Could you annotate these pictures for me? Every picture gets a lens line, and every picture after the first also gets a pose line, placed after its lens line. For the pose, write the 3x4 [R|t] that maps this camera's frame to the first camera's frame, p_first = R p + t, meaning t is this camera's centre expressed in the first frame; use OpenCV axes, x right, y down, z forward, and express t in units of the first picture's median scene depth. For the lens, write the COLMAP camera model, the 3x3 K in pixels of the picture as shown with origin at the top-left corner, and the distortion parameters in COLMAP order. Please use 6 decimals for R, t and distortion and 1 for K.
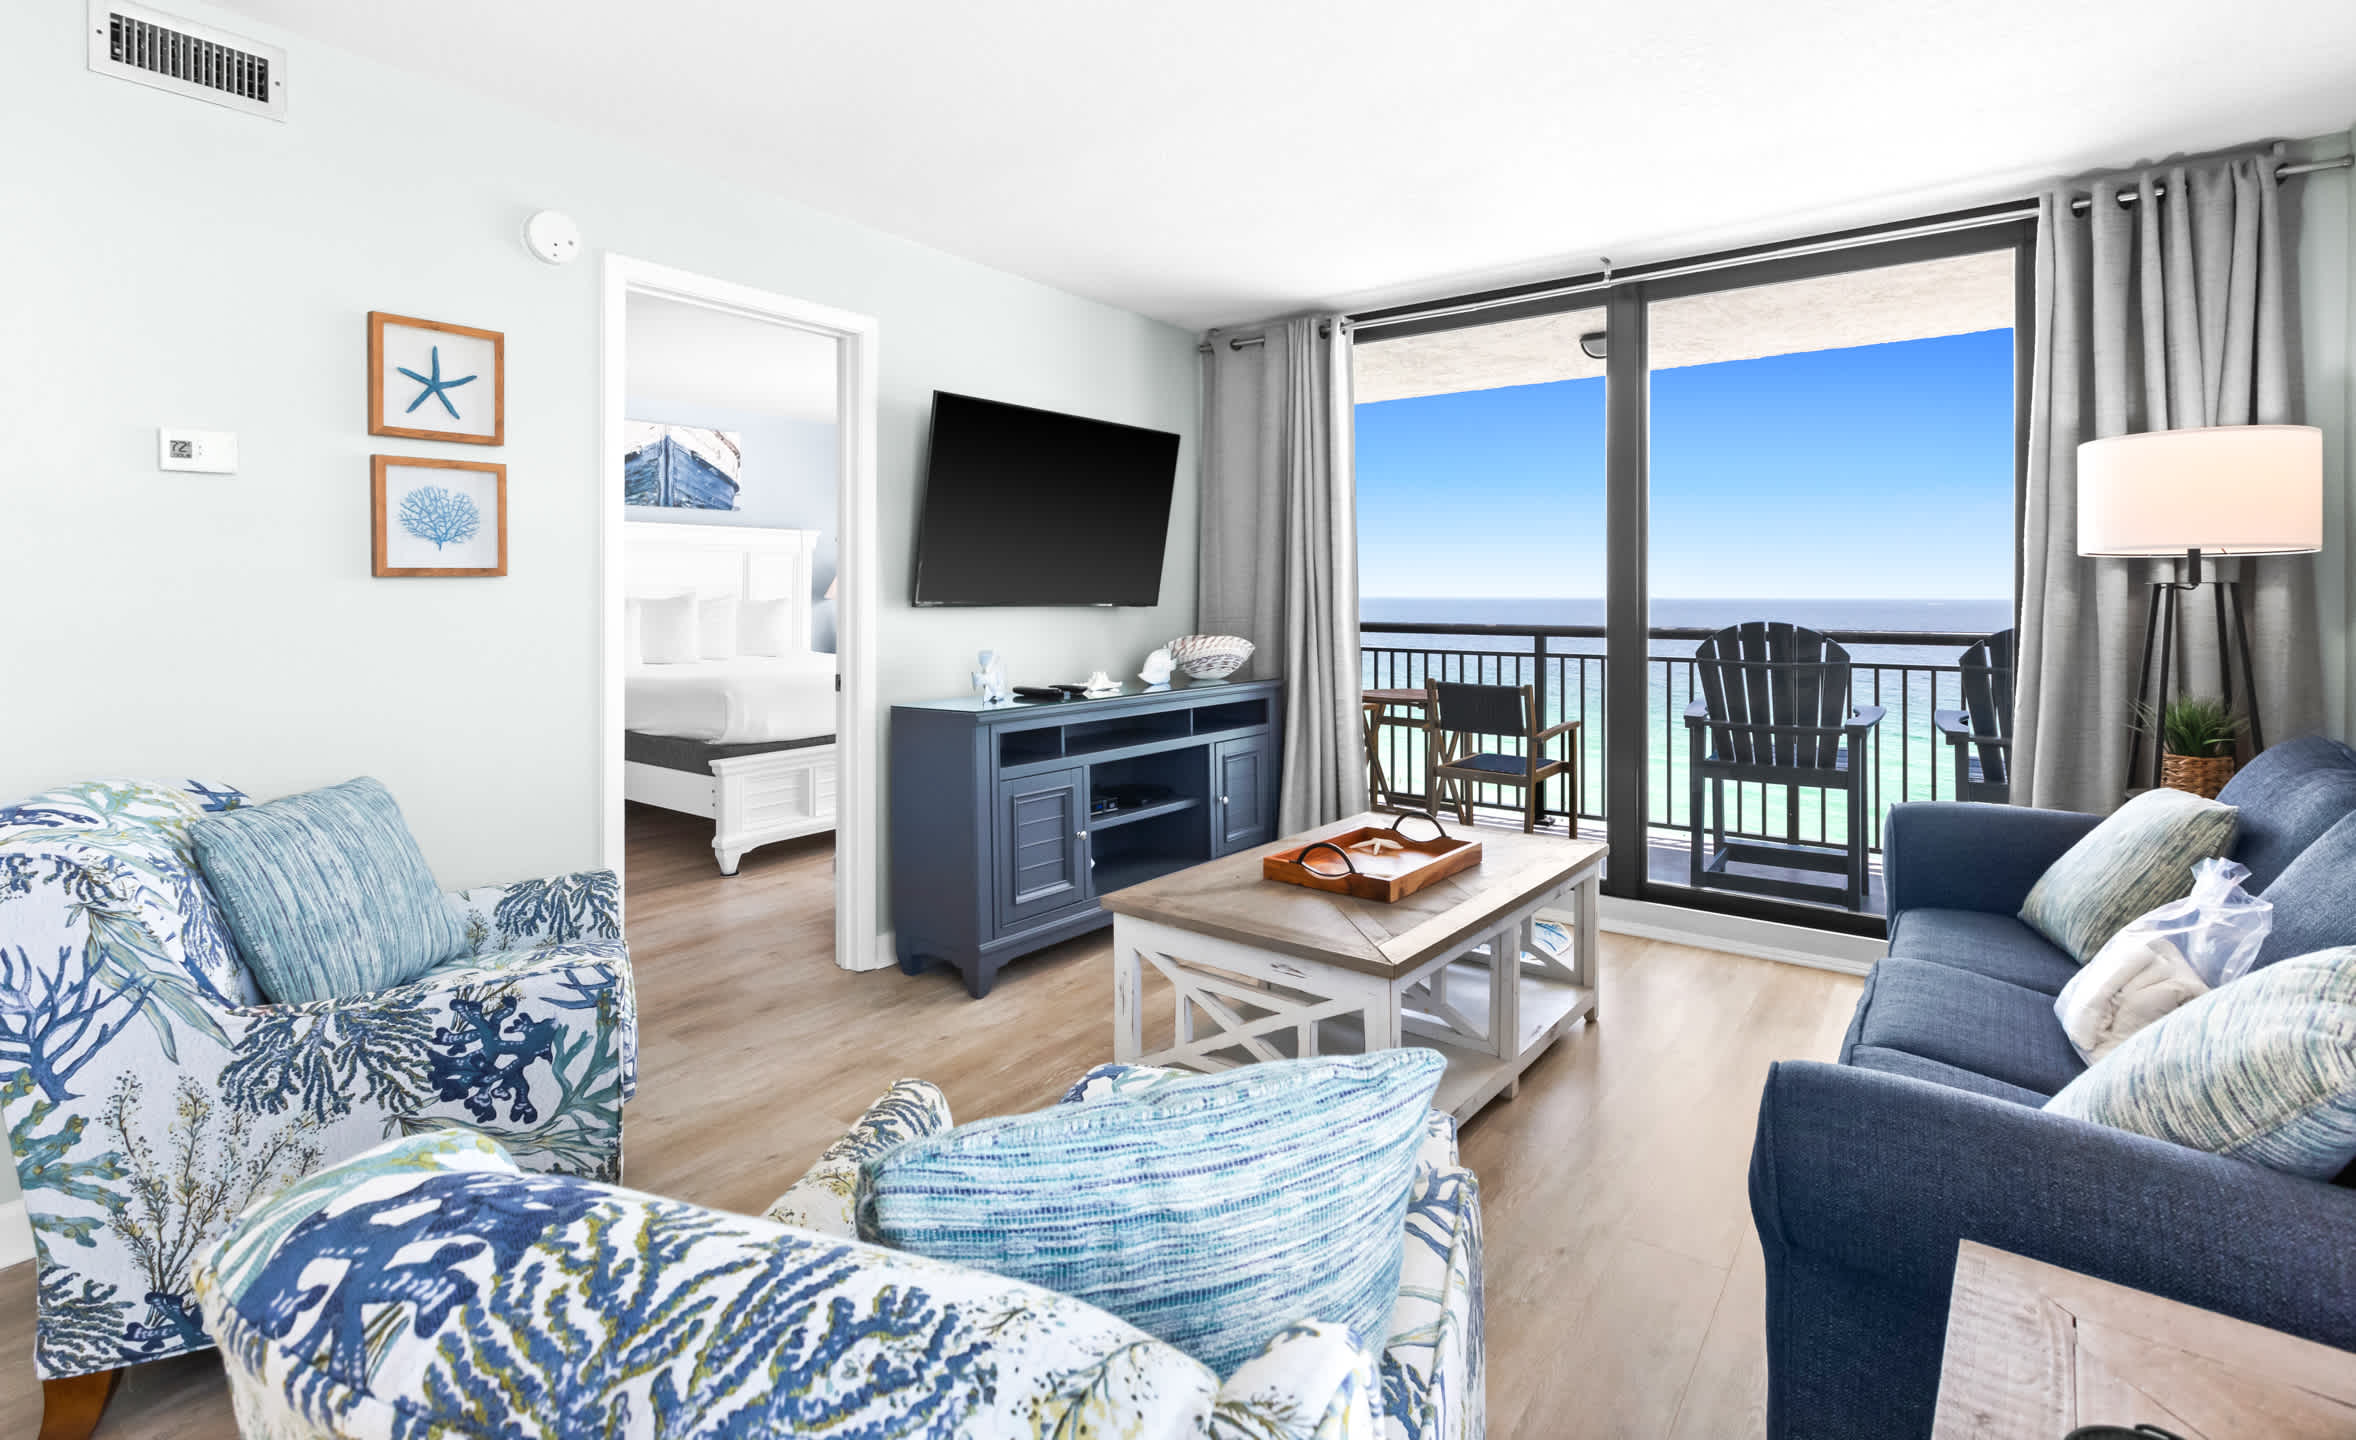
lens RADIAL K [[1087.4, 0, 1145.2], [0, 1087.4, 601.2], [0, 0, 1]] dist [0.008283, -0.004293]
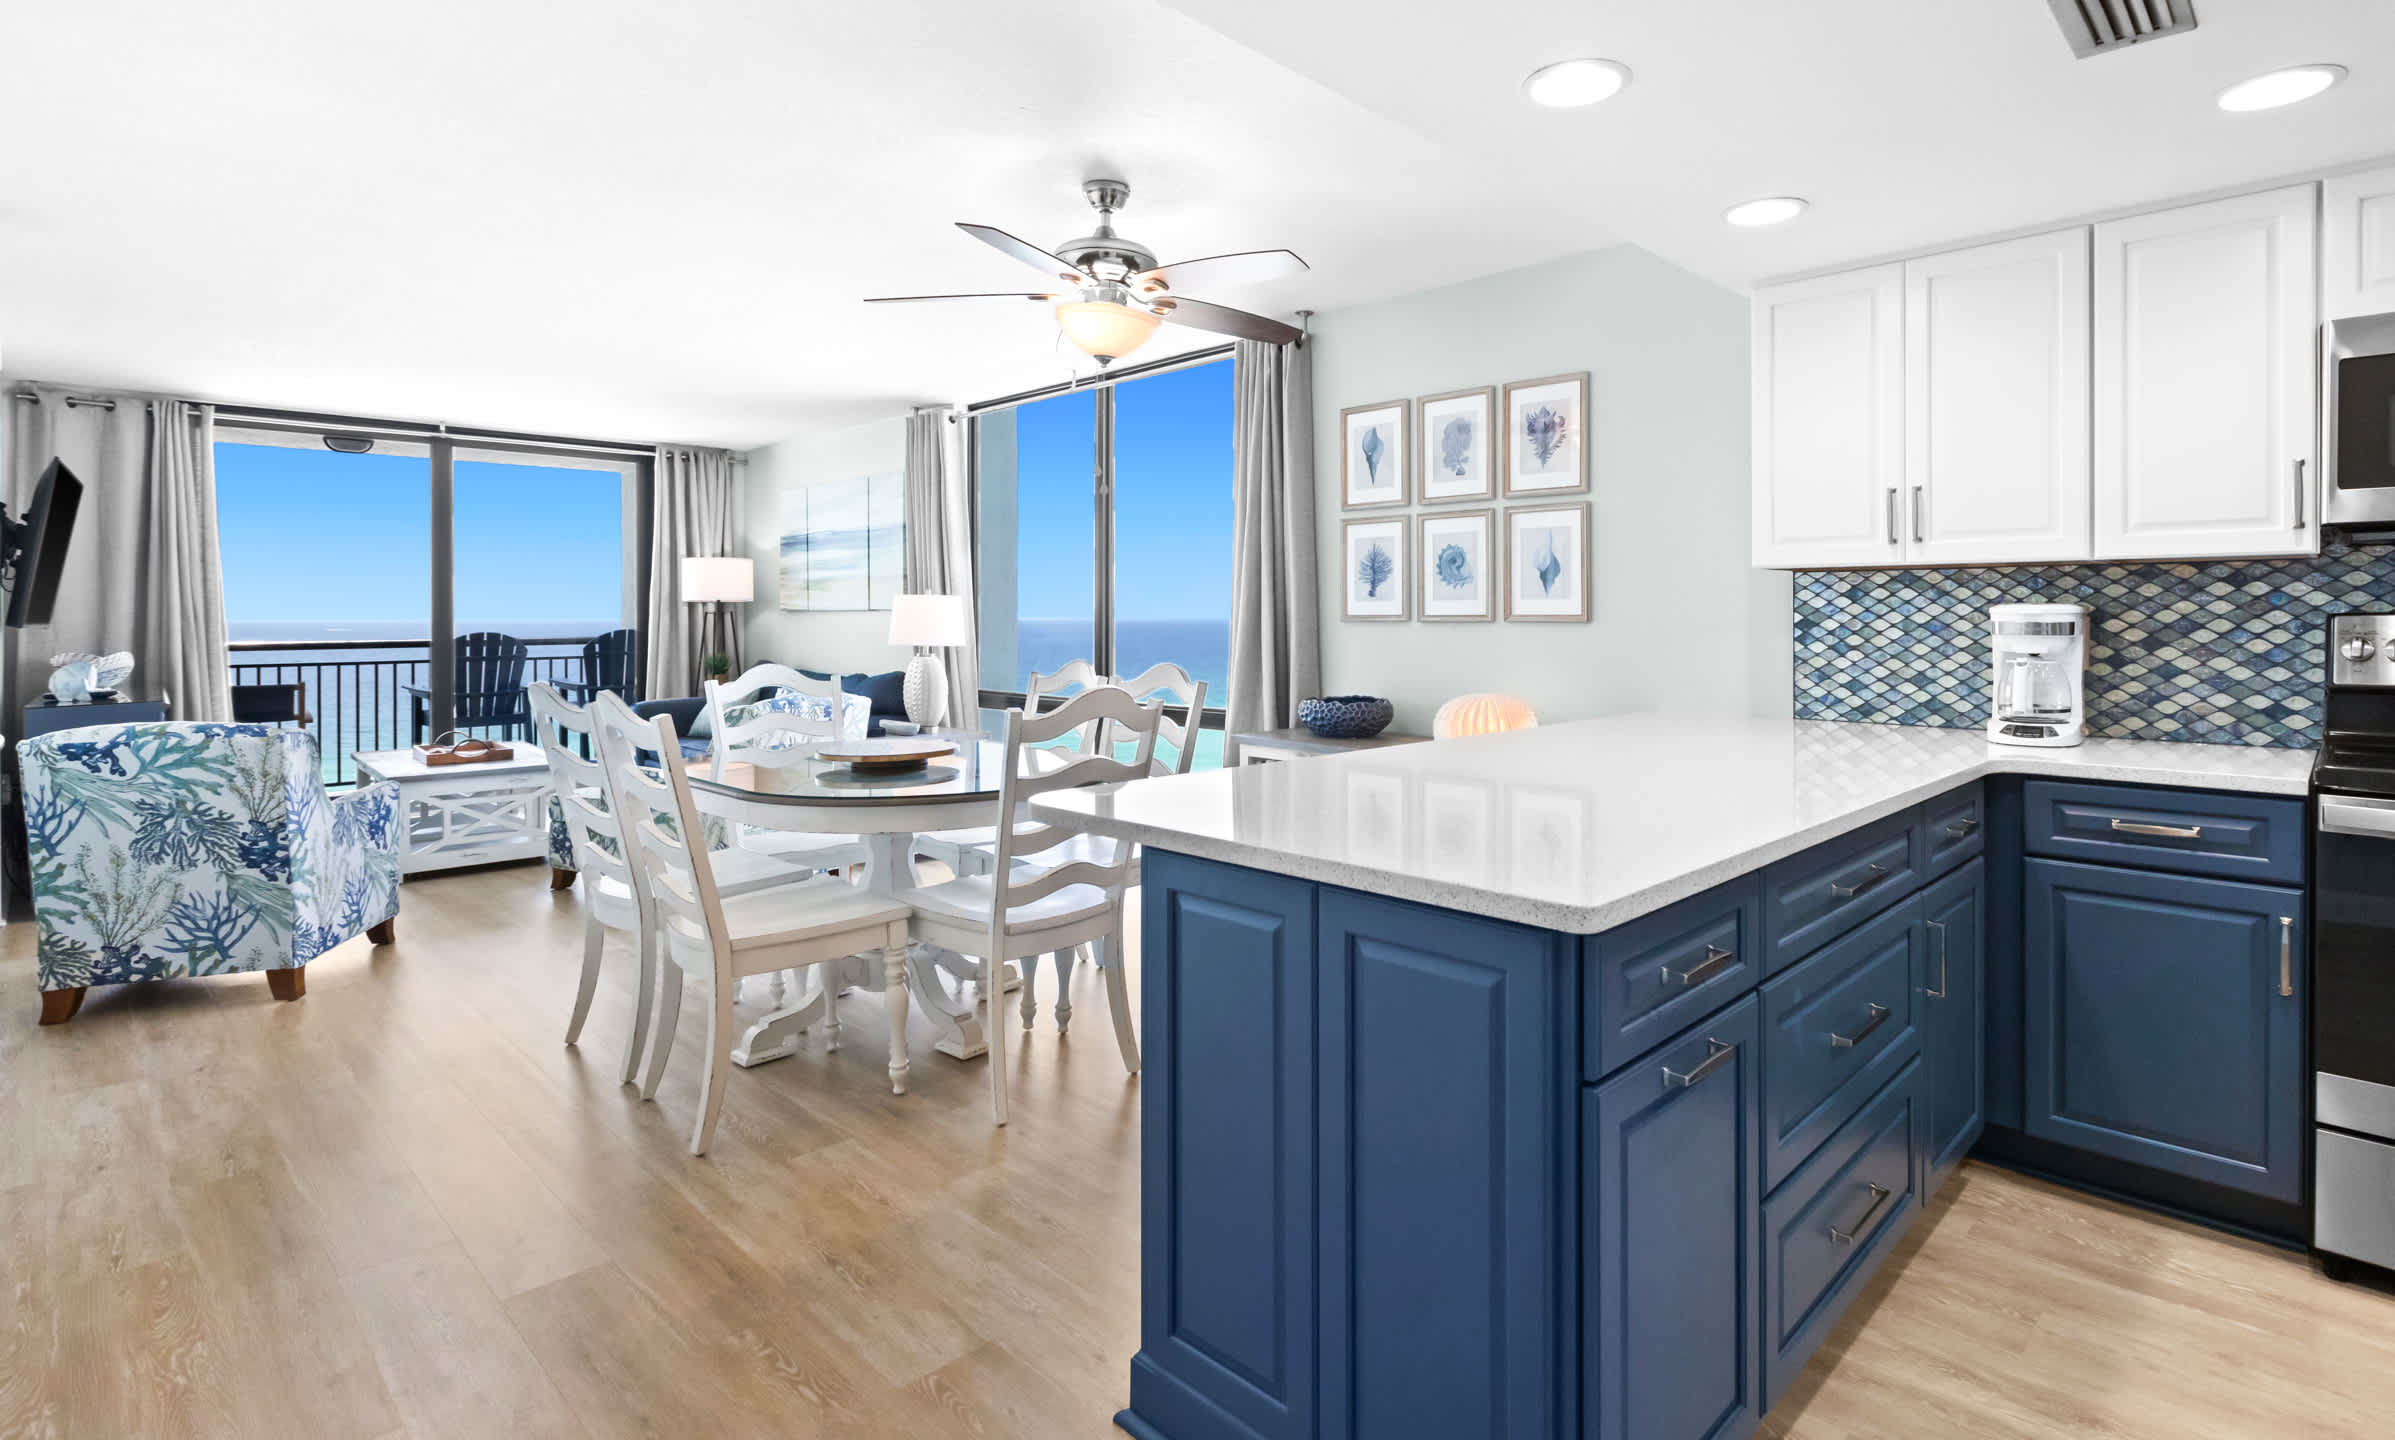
lens RADIAL K [[1105.4, 0, 1253.3], [0, 1105.4, 603.3], [0, 0, 1]] dist [0.008283, -0.004293]
pose [[0.124803, 0.008346, 0.992146, -1.227037], [0.010629, 0.999896, -0.009749, 0.003092], [-0.992125, 0.011762, 0.124701, -0.513649]]
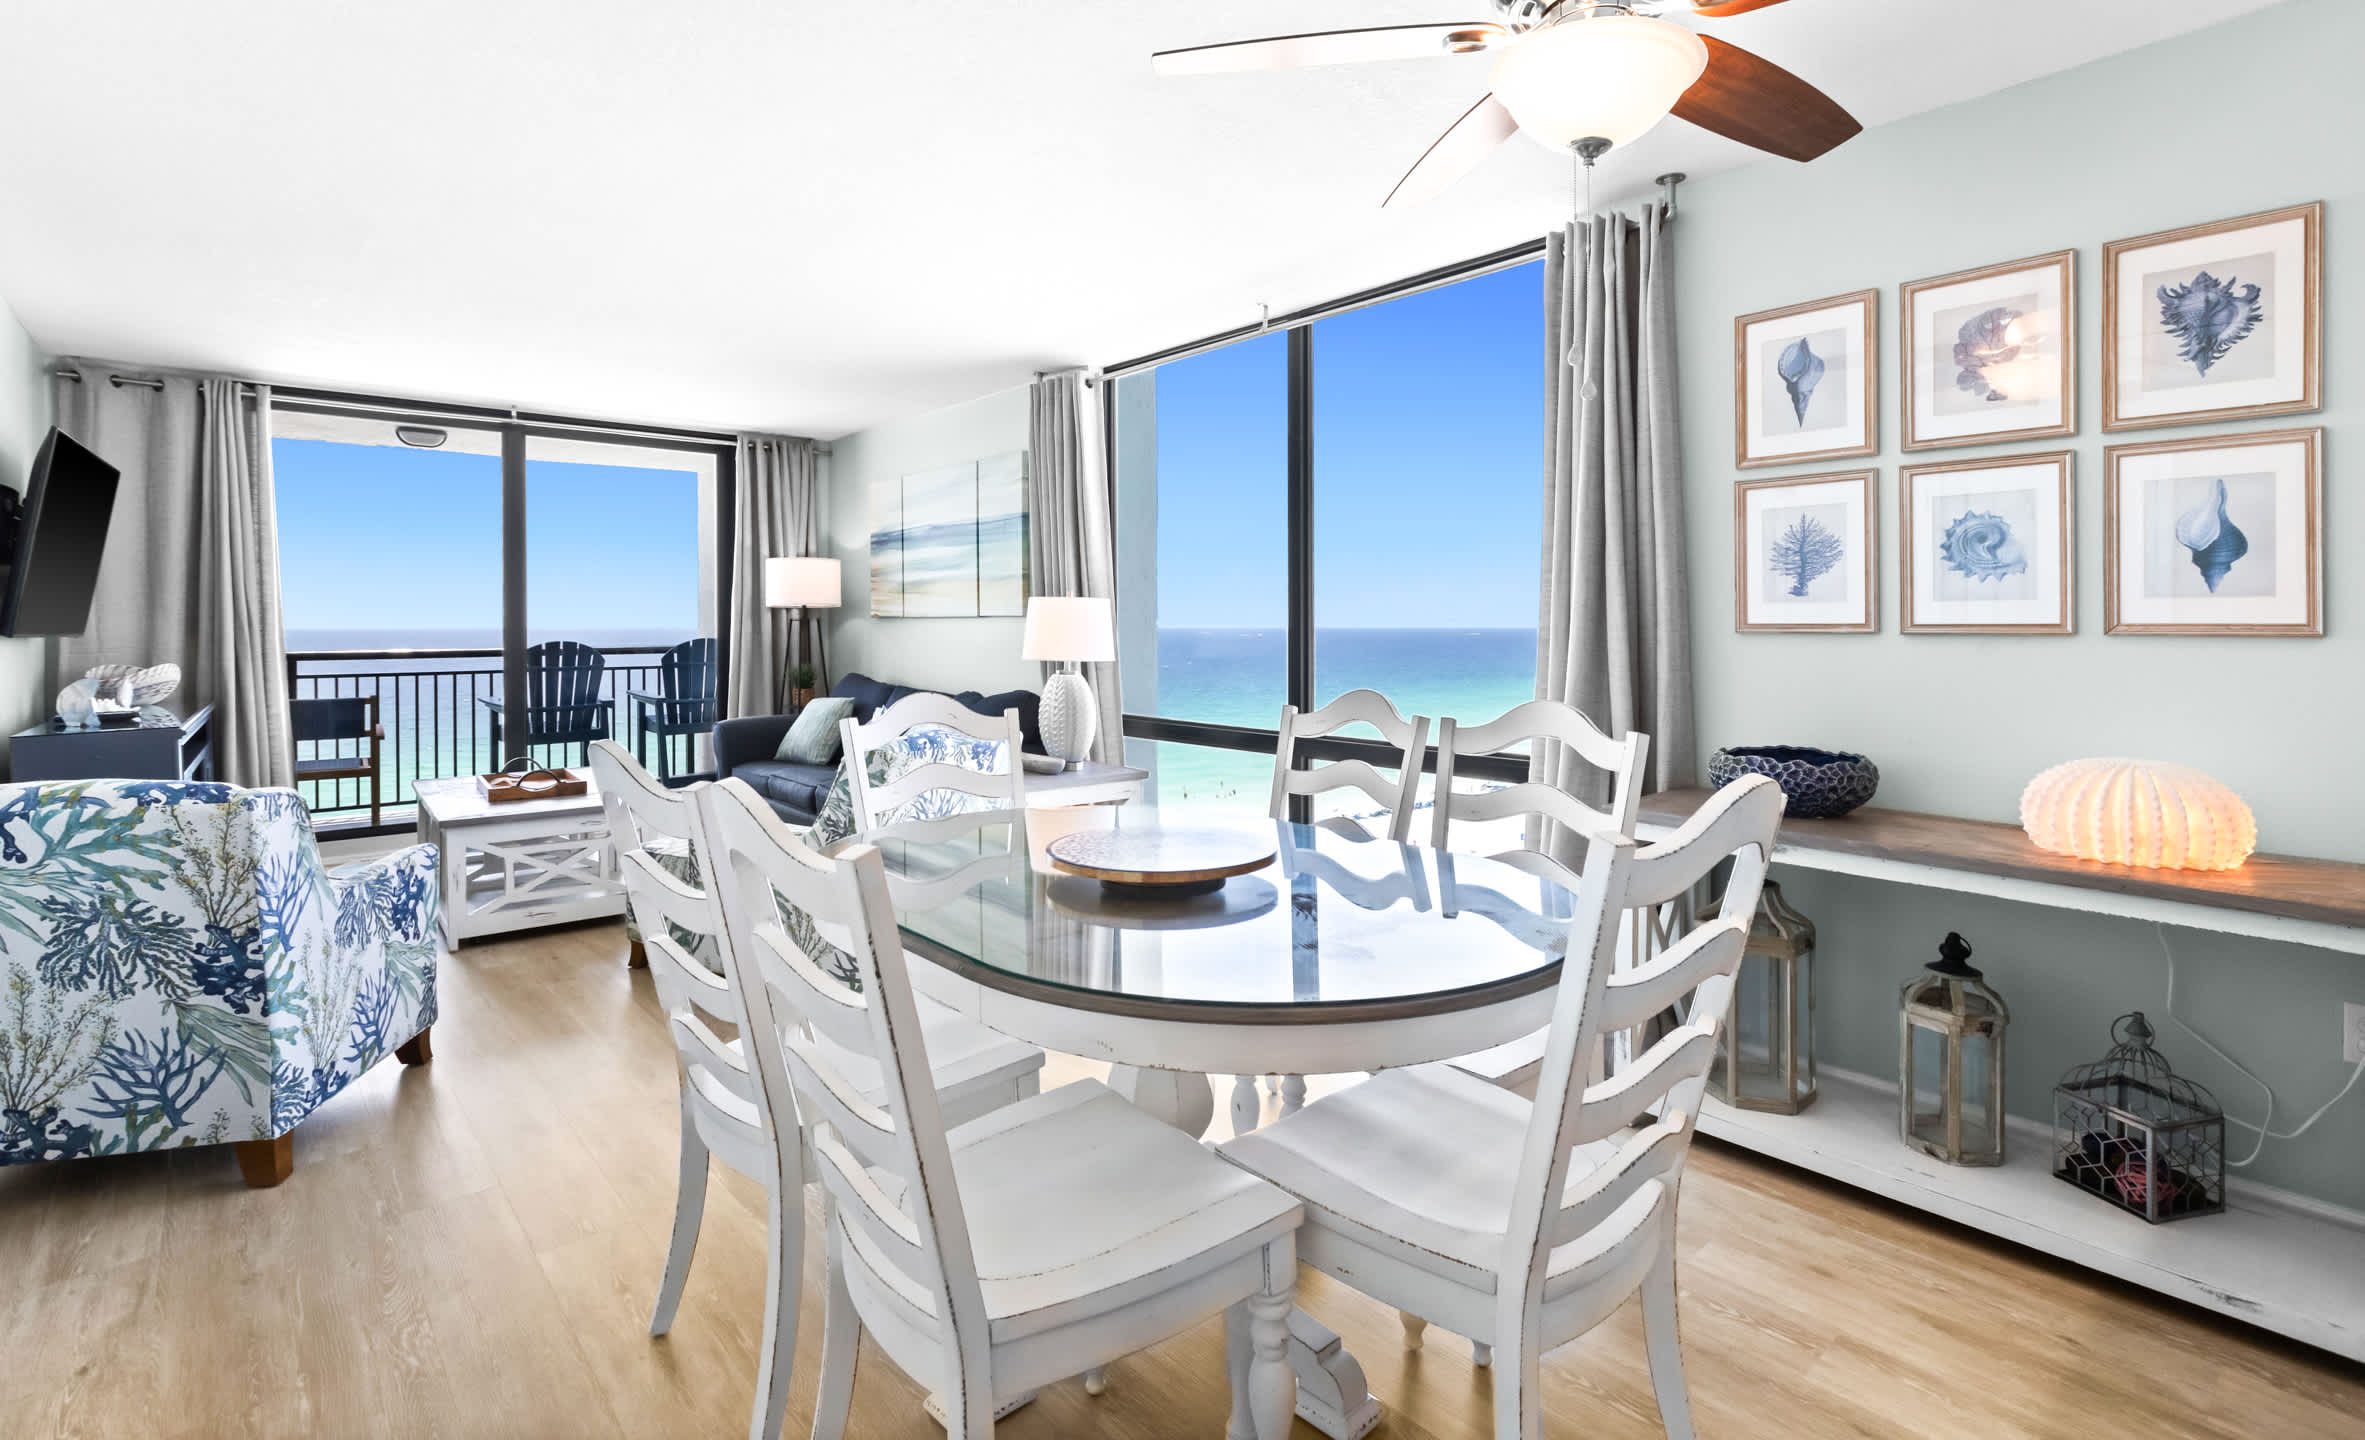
lens RADIAL K [[1091.5, 0, 1164.4], [0, 1091.5, 621.6], [0, 0, 1]] dist [0.008283, -0.004293]
pose [[0.231538, 0.000001, 0.972826, -0.916510], [0.008792, 0.999959, -0.002094, 0.001550], [-0.972786, 0.009038, 0.231528, -0.258207]]
